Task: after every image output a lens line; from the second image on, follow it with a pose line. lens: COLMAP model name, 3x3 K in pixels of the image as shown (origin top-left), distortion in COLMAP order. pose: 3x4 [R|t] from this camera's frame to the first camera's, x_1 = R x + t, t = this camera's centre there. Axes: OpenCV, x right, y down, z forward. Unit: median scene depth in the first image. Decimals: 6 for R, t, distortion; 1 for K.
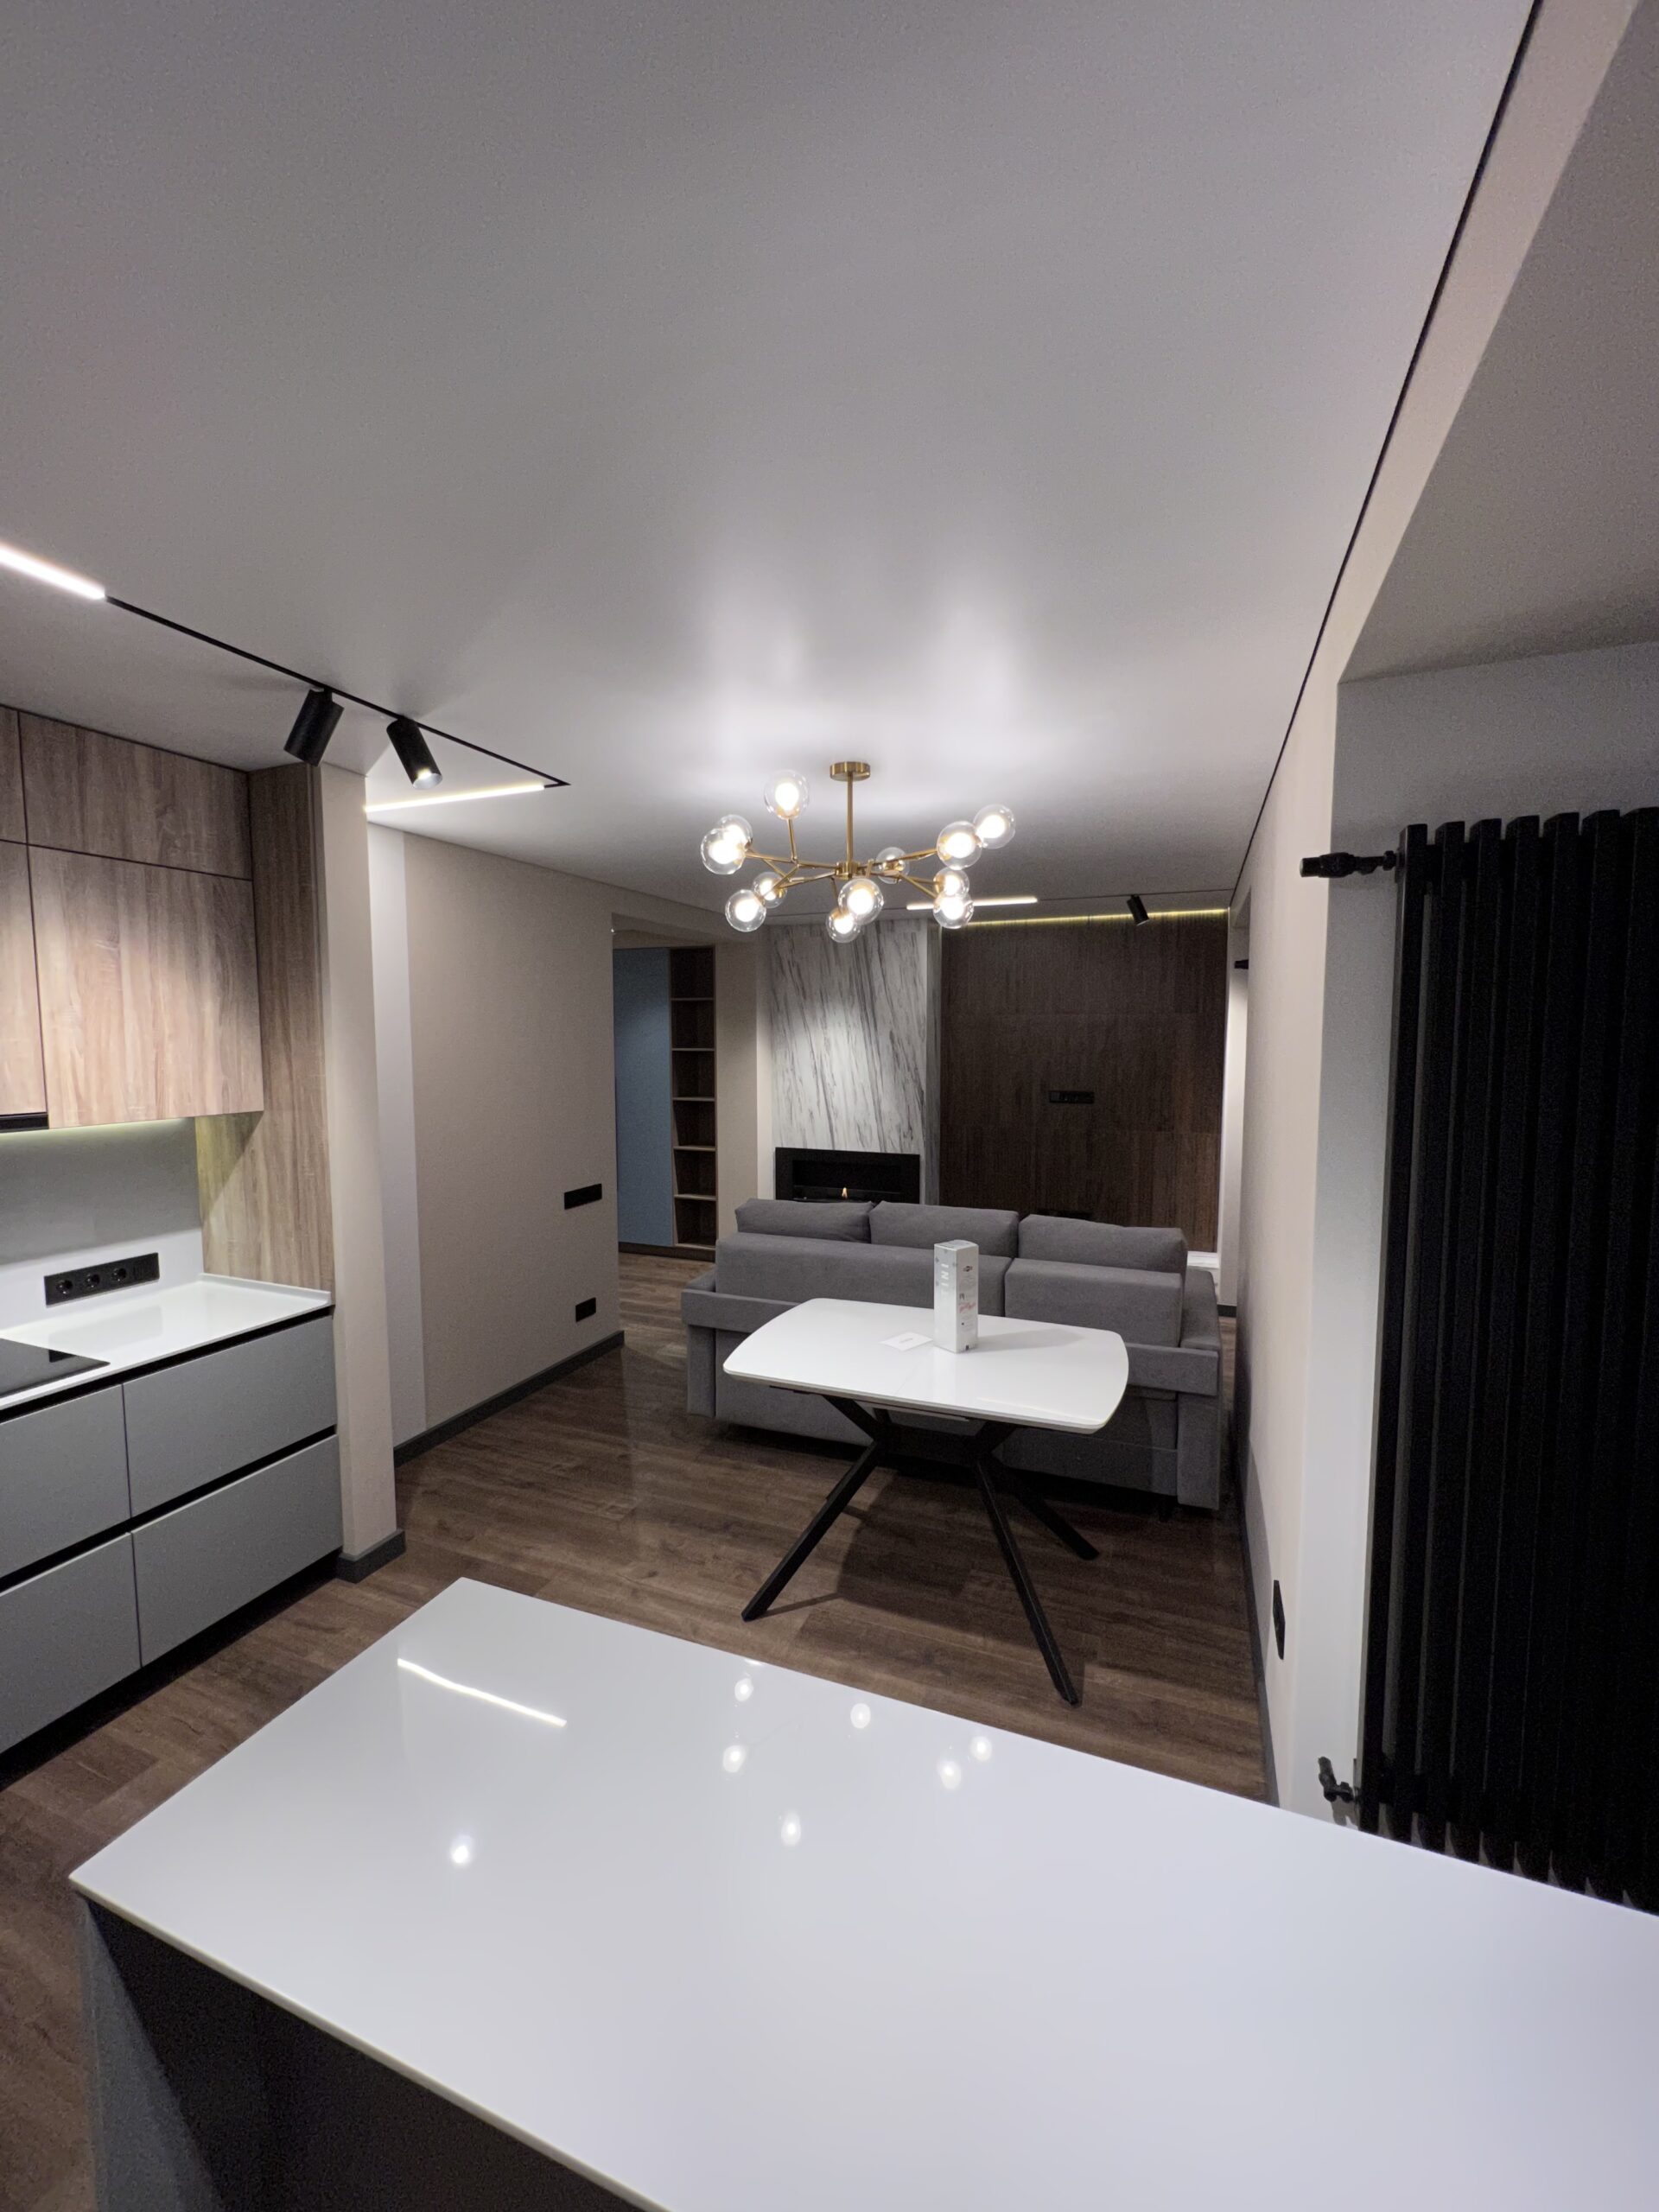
lens RADIAL K [[890.0, 0, 823.9], [0, 890.0, 1104.8], [0, 0, 1]] dist [-0.002722, 0.000746]
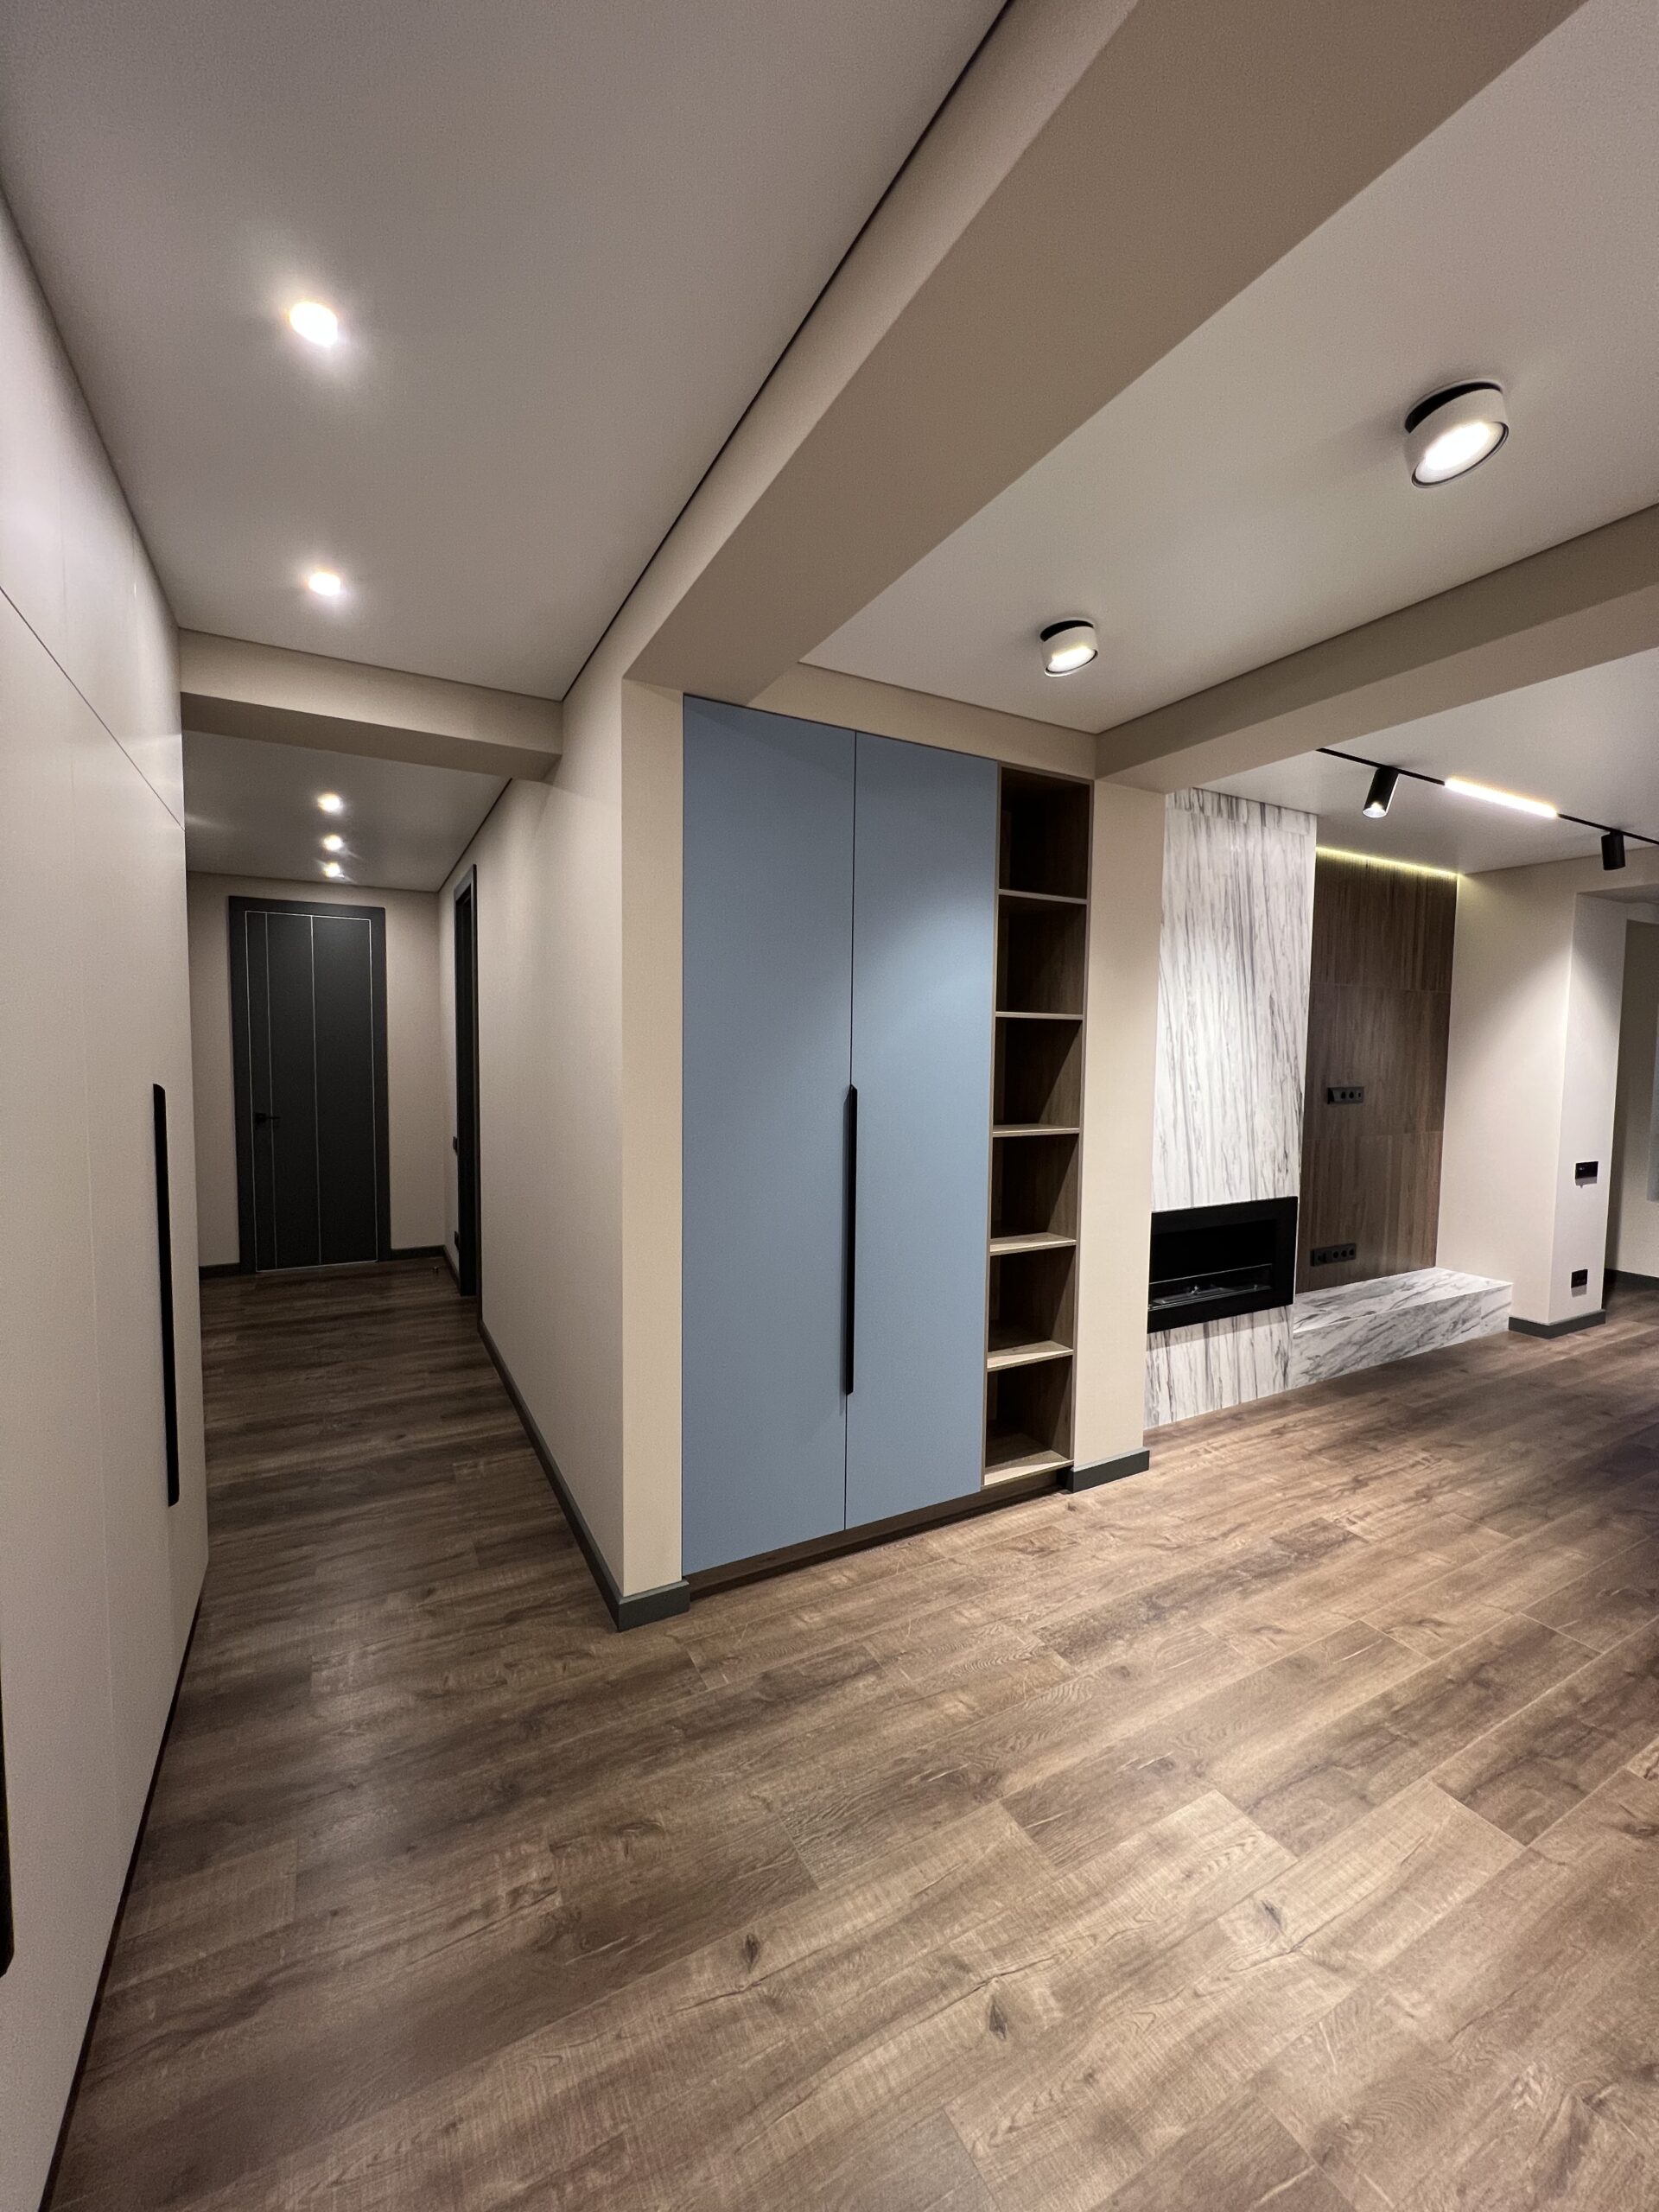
lens RADIAL K [[890.0, 0, 844.4], [0, 890.0, 1108.6], [0, 0, 1]] dist [-0.002722, 0.000746]
pose [[0.632996, -0.046811, 0.772739, -1.302789], [0.043068, 0.998754, 0.025222, -0.078556], [-0.772956, 0.017315, 0.634223, 1.941297]]
